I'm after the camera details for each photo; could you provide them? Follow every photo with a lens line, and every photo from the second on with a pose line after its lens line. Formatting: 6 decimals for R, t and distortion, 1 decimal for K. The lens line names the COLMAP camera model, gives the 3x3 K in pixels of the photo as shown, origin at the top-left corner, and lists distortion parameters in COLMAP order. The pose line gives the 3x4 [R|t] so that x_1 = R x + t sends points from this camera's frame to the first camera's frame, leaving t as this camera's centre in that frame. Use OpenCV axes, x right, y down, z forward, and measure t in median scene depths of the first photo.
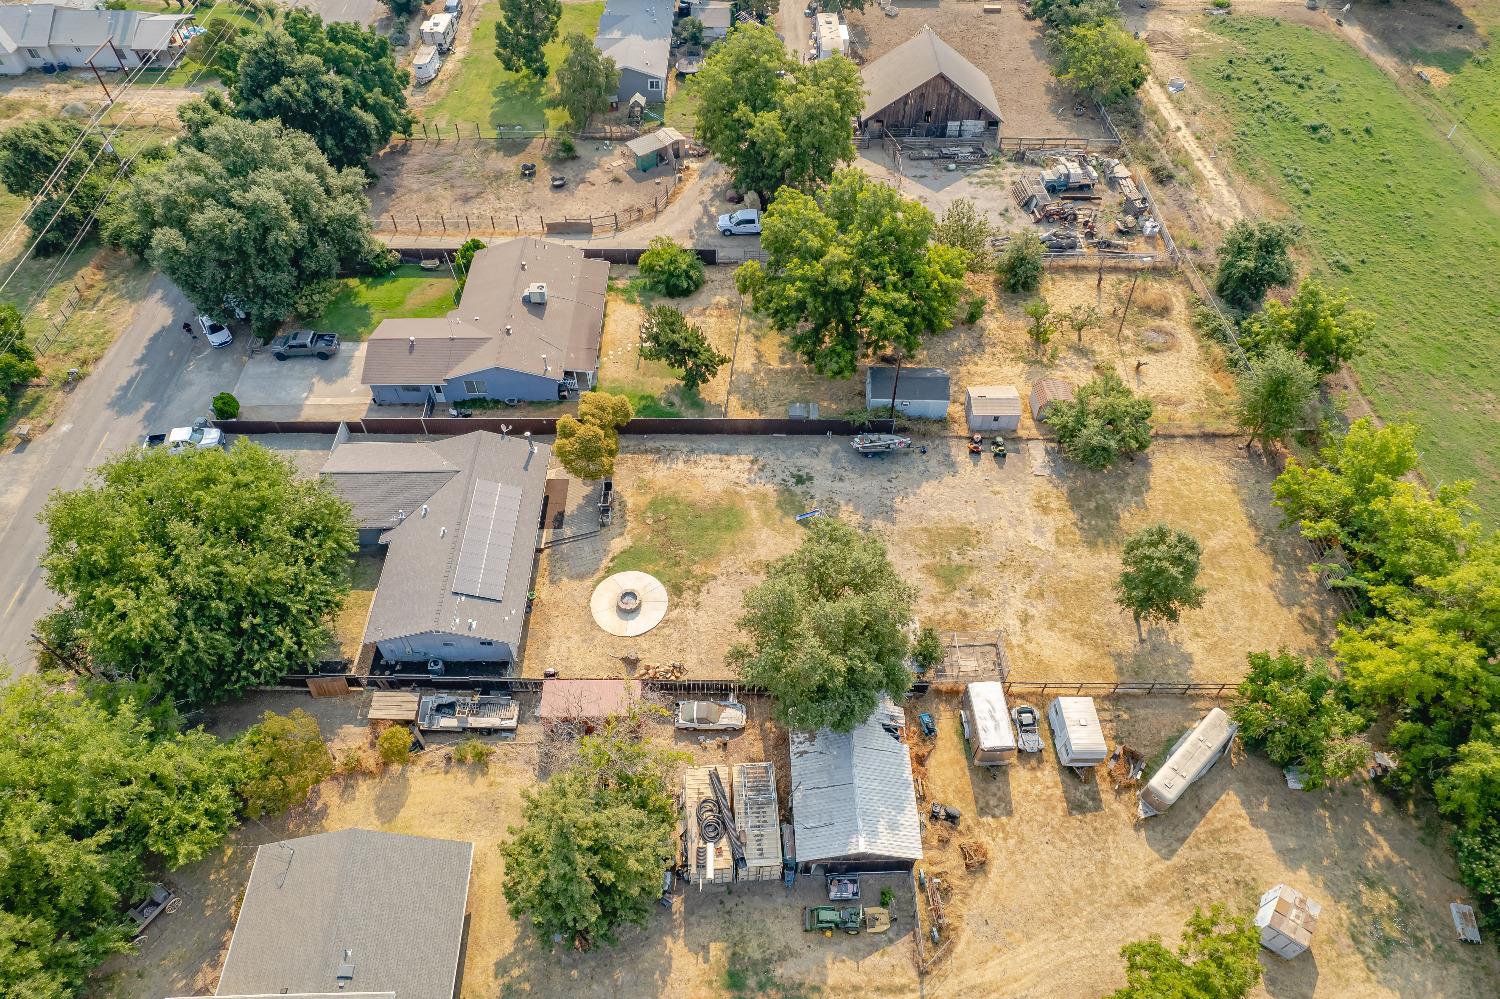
lens RADIAL K [[958.3, 0, 741.0], [0, 958.3, 506.1], [0, 0, 1]] dist [-0.074036, 0.065435]
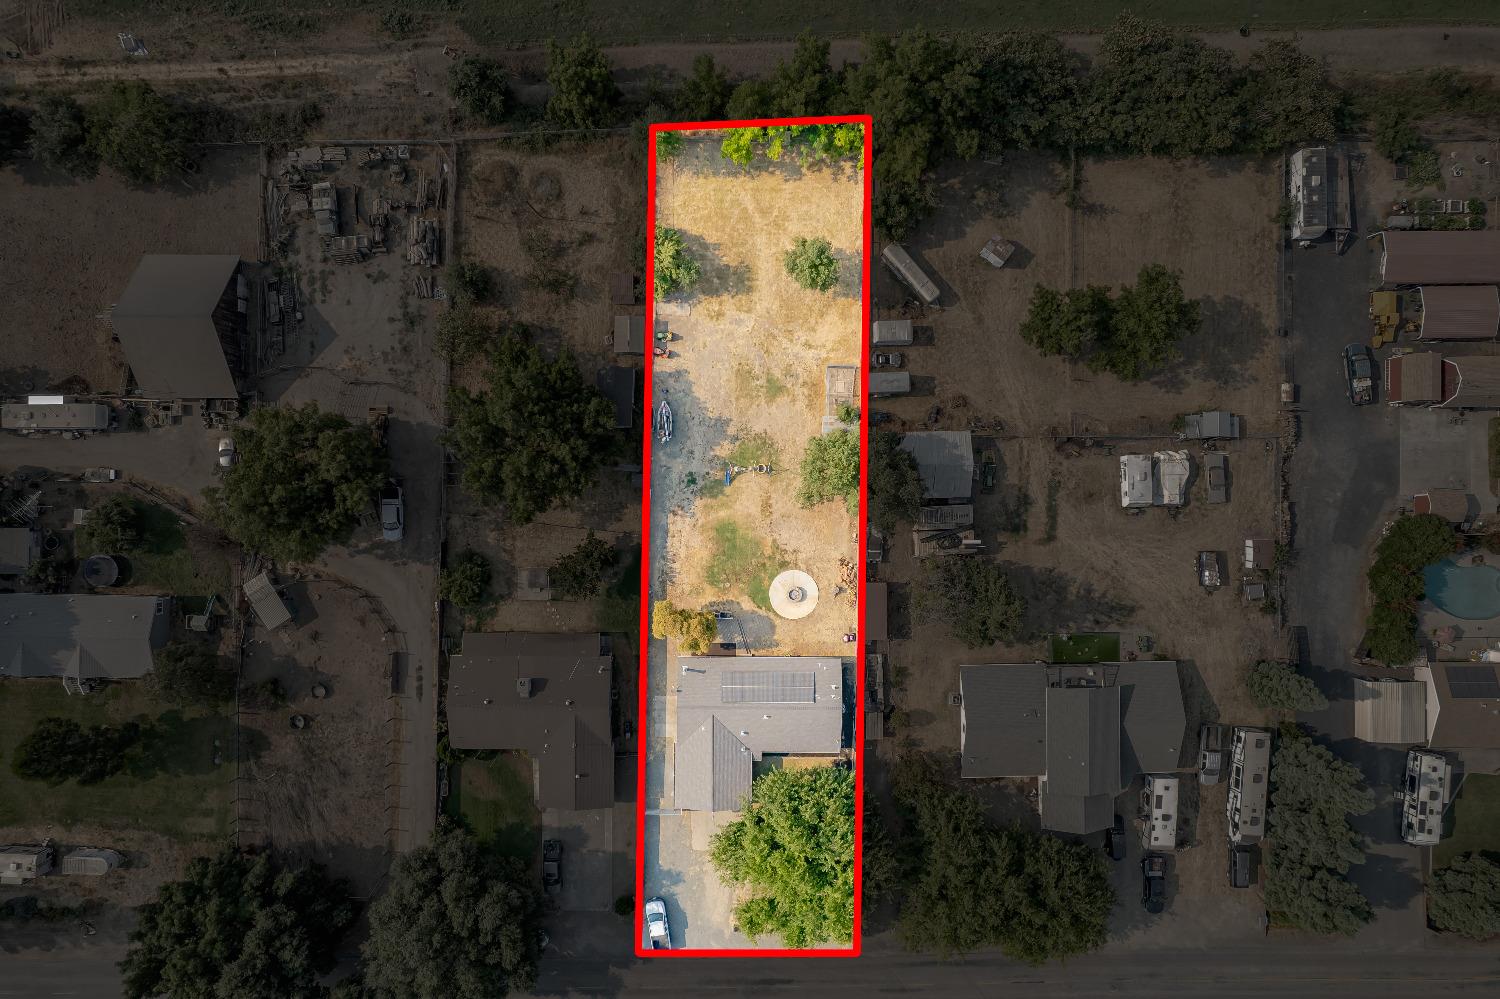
lens RADIAL K [[958.3, 0, 741.2], [0, 958.3, 502.4], [0, 0, 1]] dist [-0.074036, 0.065435]
pose [[0.009931, -0.999950, 0.001260, 0.027238], [0.775021, 0.008493, 0.631879, -0.814564], [-0.631858, -0.005298, 0.775066, -0.142080]]
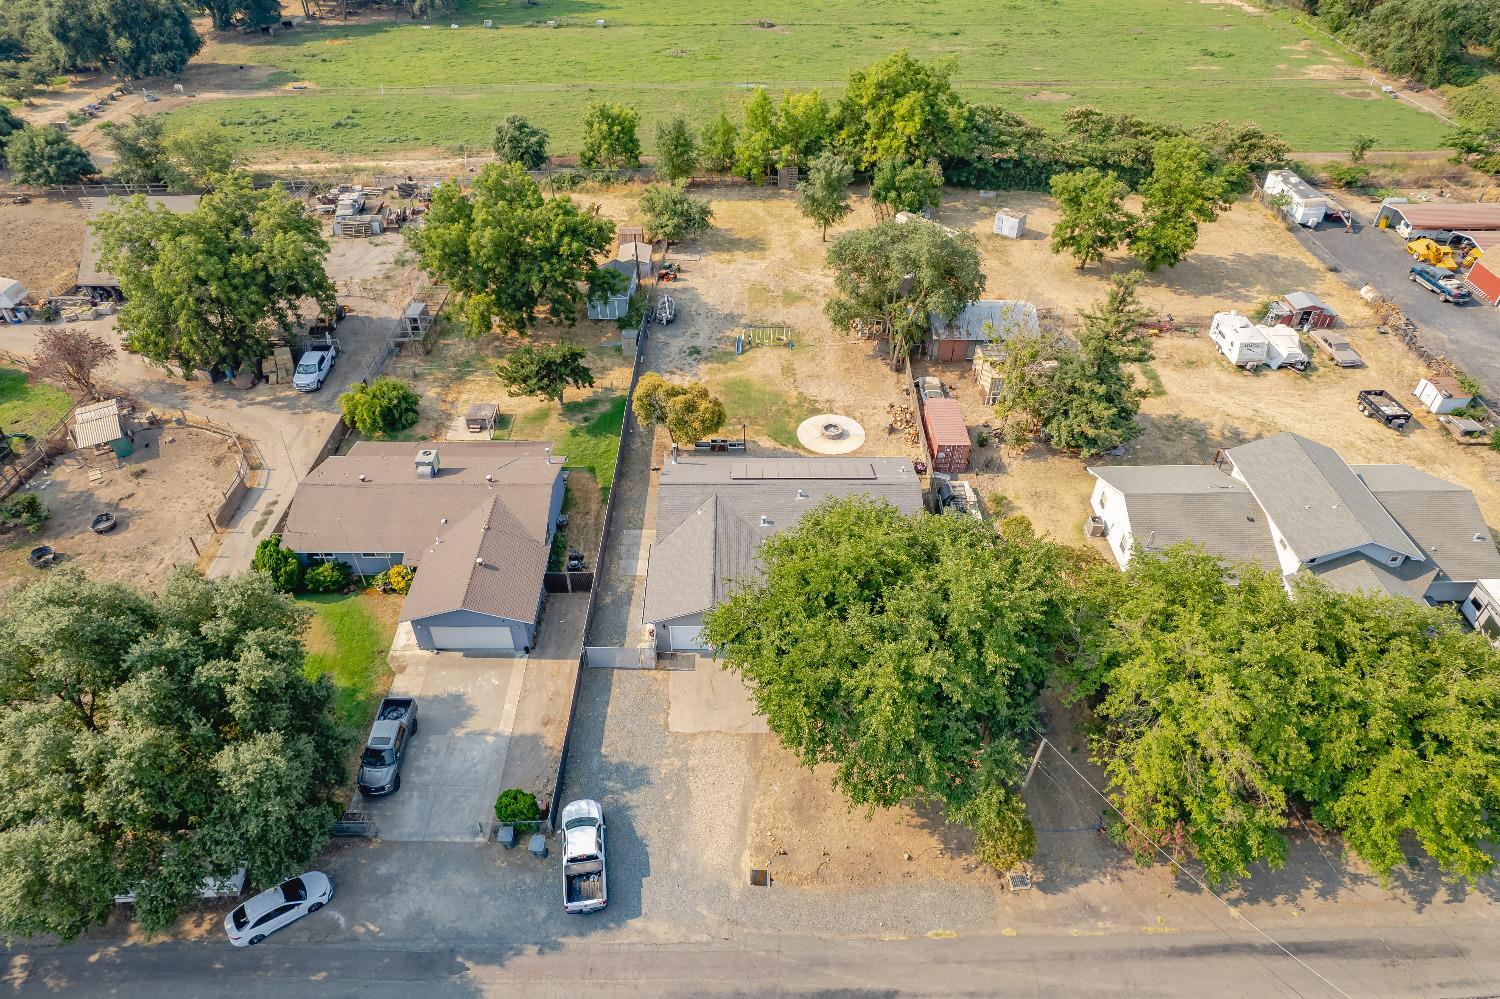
lens RADIAL K [[958.3, 0, 741.9], [0, 958.3, 505.1], [0, 0, 1]] dist [-0.074036, 0.065435]
pose [[0.009396, -0.645052, 0.764081, -0.877799], [0.773953, 0.488529, 0.402909, -0.335298], [-0.633173, 0.587577, 0.503830, 0.459130]]
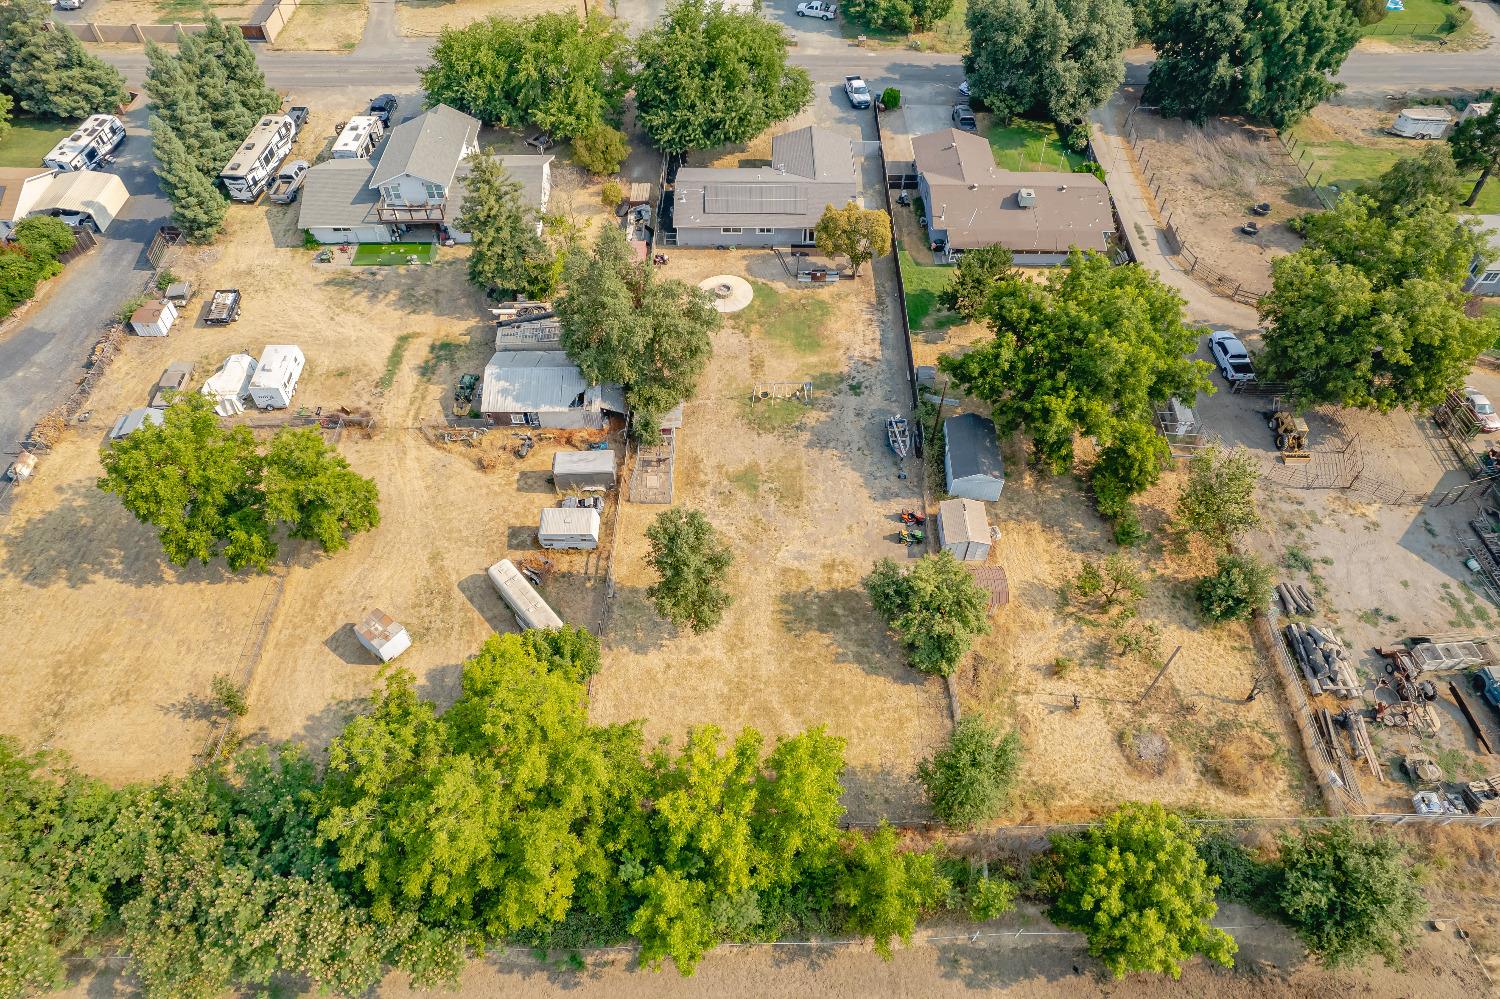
lens RADIAL K [[958.3, 0, 738.9], [0, 958.3, 503.5], [0, 0, 1]] dist [-0.074036, 0.065435]
pose [[-0.017740, 0.773931, -0.633021, 0.799297], [-0.772366, 0.391443, 0.500223, -0.390938], [0.634930, 0.497798, 0.590814, 0.316719]]
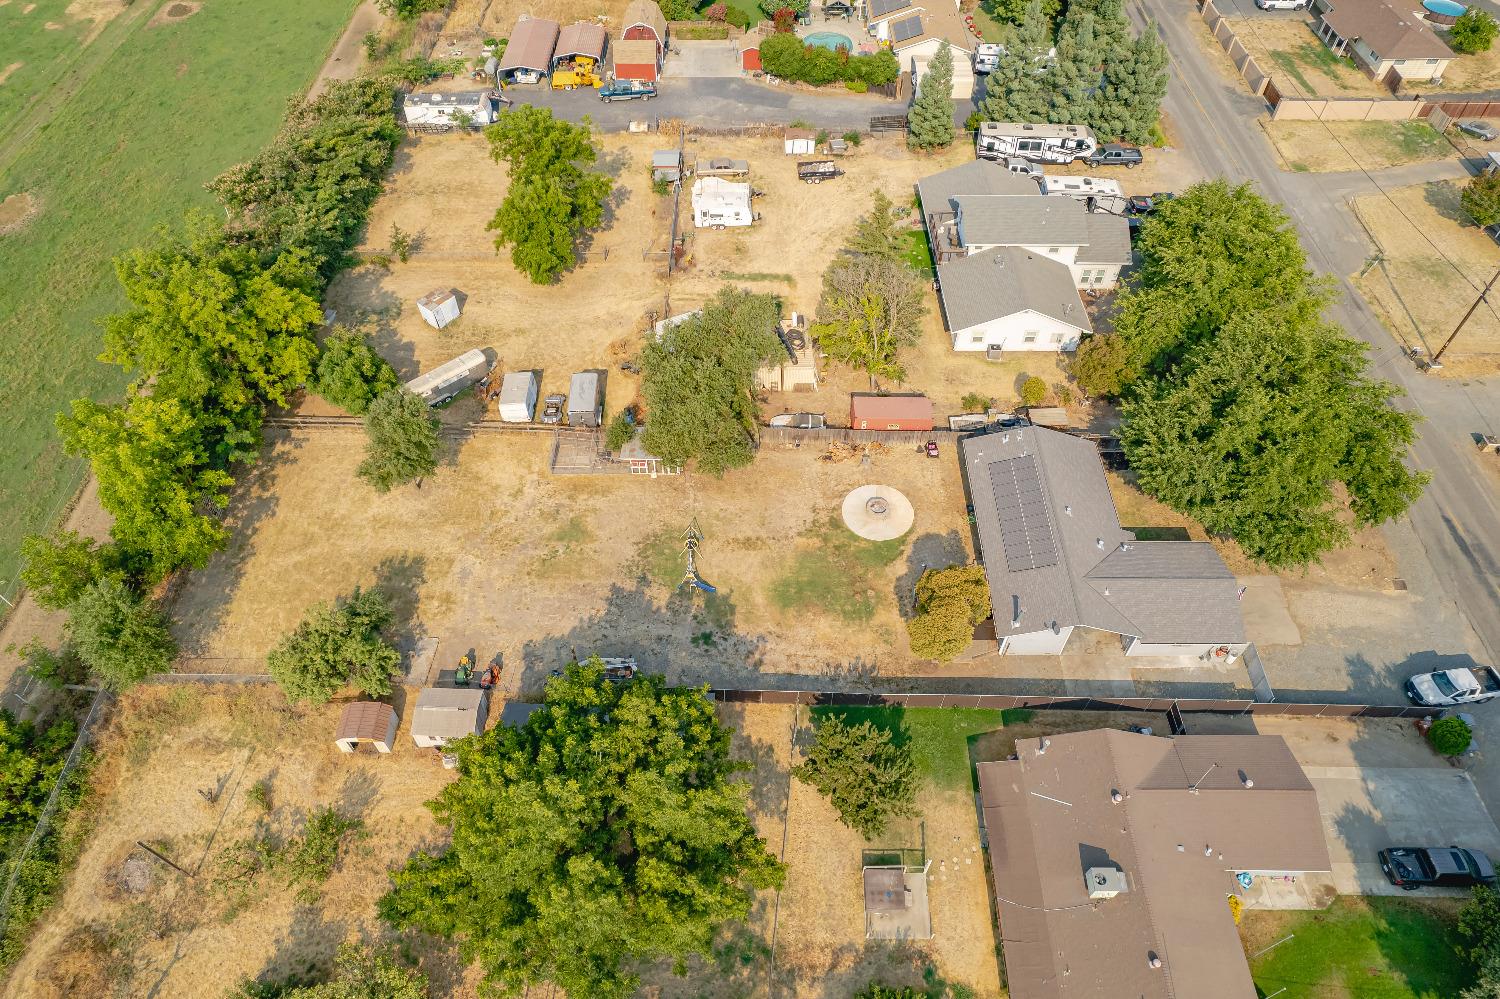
lens RADIAL K [[958.3, 0, 738.8], [0, 958.3, 507.2], [0, 0, 1]] dist [-0.074036, 0.065435]
pose [[-0.999739, -0.016459, 0.015814, 0.019192], [0.018710, -0.194115, 0.980800, -0.807476], [-0.013073, 0.980841, 0.194373, 0.664483]]
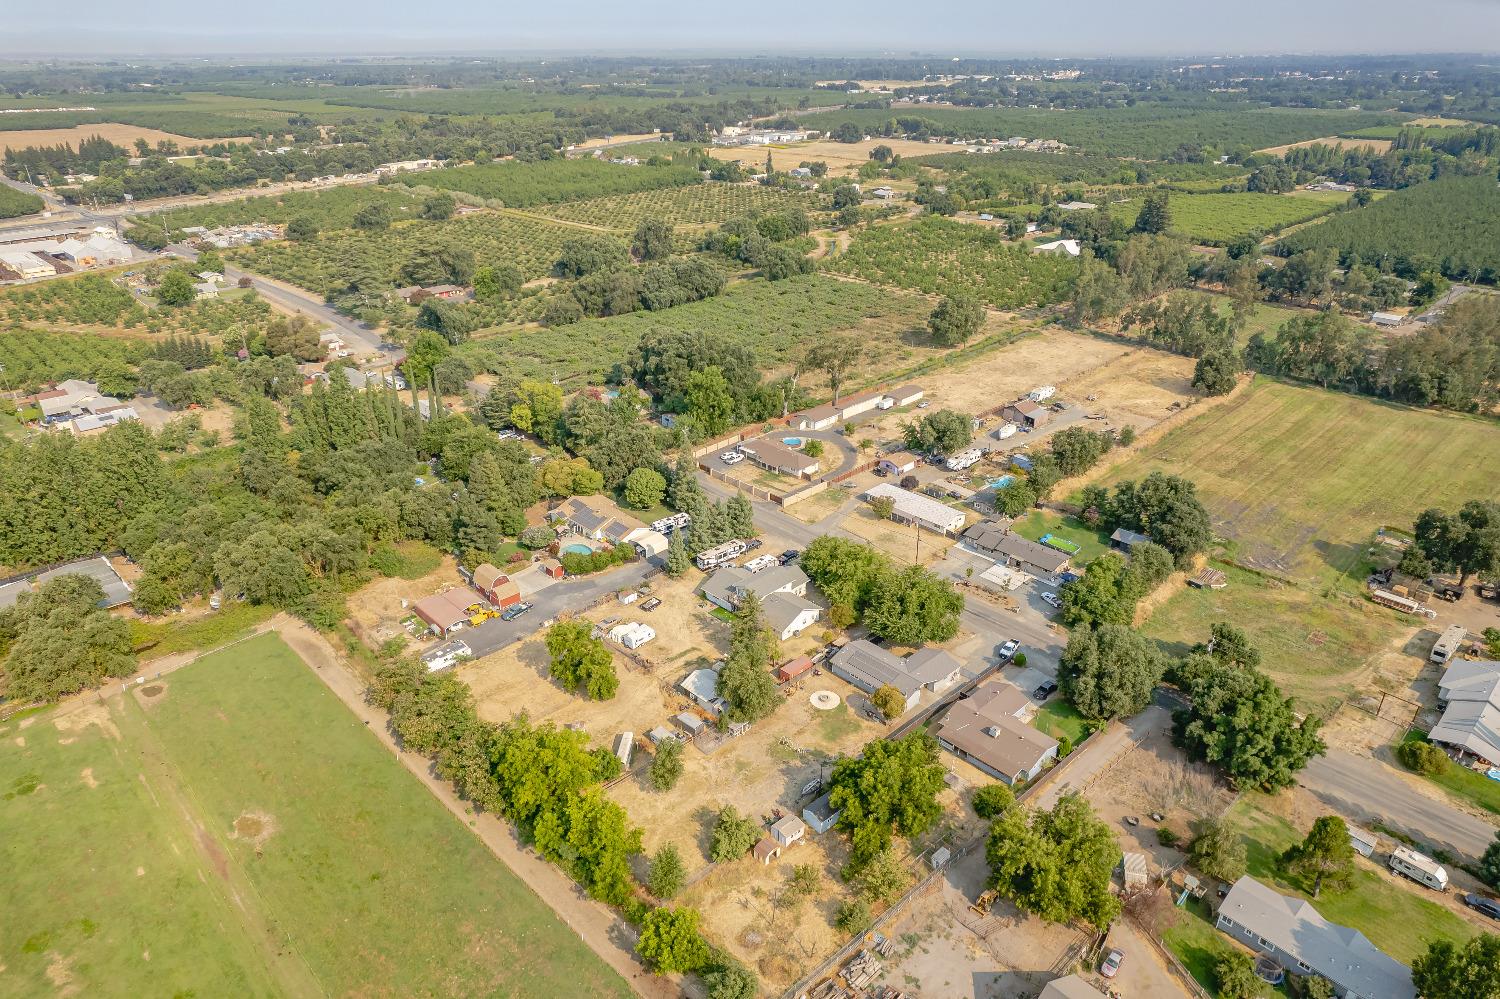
lens RADIAL K [[958.3, 0, 738.3], [0, 958.3, 504.5], [0, 0, 1]] dist [-0.074036, 0.065435]
pose [[-0.730307, 0.302187, -0.612646, 1.236058], [-0.525265, 0.324978, 0.786439, -1.656096], [0.436748, 0.896143, -0.078606, 0.531458]]
